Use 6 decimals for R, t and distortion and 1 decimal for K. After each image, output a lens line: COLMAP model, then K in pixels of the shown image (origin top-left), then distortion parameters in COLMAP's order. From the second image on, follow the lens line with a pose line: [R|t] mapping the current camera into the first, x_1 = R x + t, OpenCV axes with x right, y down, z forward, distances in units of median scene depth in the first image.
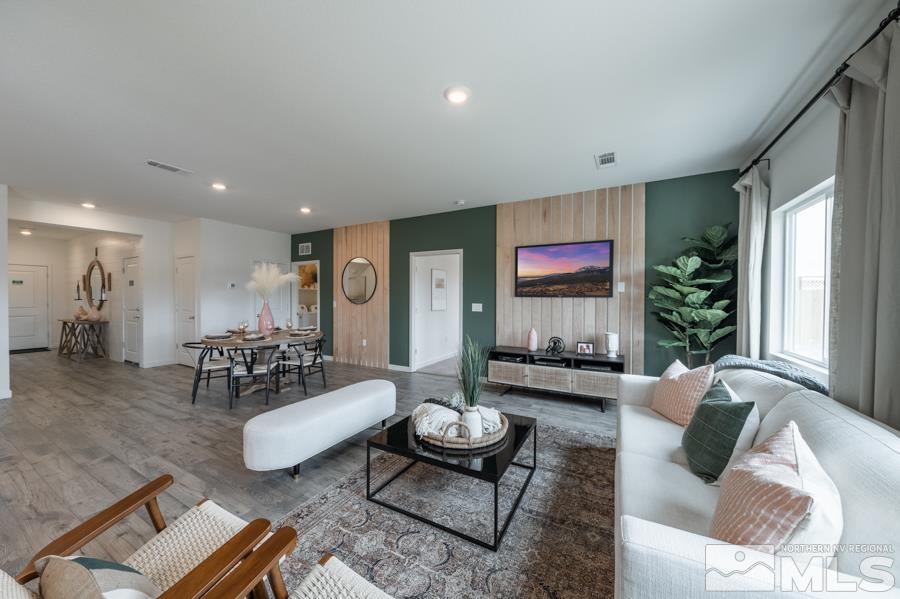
lens RADIAL K [[317.8, 0, 444.5], [0, 317.8, 297.2], [0, 0, 1]] dist [-0.000941, -0.000174]
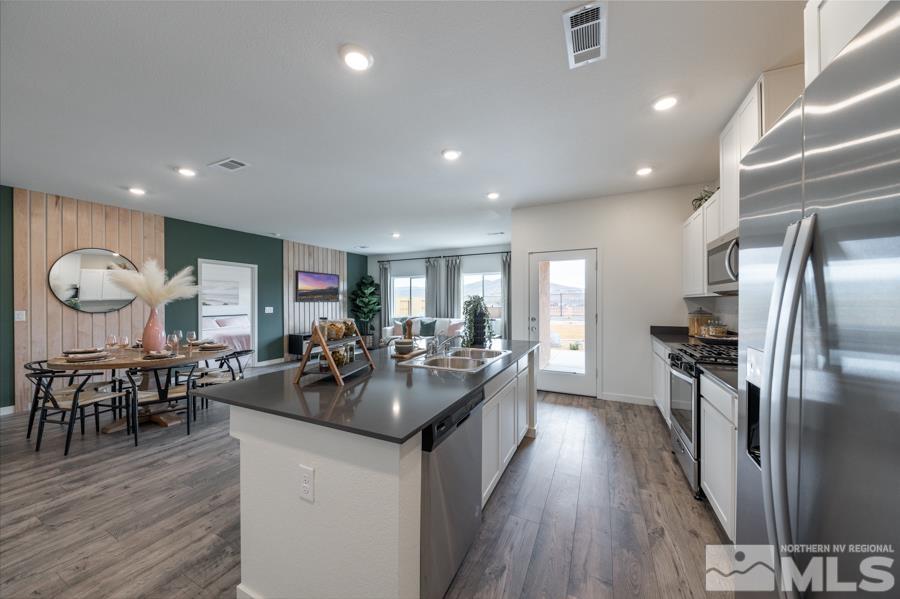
lens RADIAL K [[317.8, 0, 449.4], [0, 317.8, 303.6], [0, 0, 1]] dist [-0.000941, -0.000174]
pose [[-0.074485, -0.004686, 0.997211, -1.476724], [0.017604, 0.999827, 0.006013, 0.012365], [-0.997067, 0.018003, -0.074389, 0.361174]]
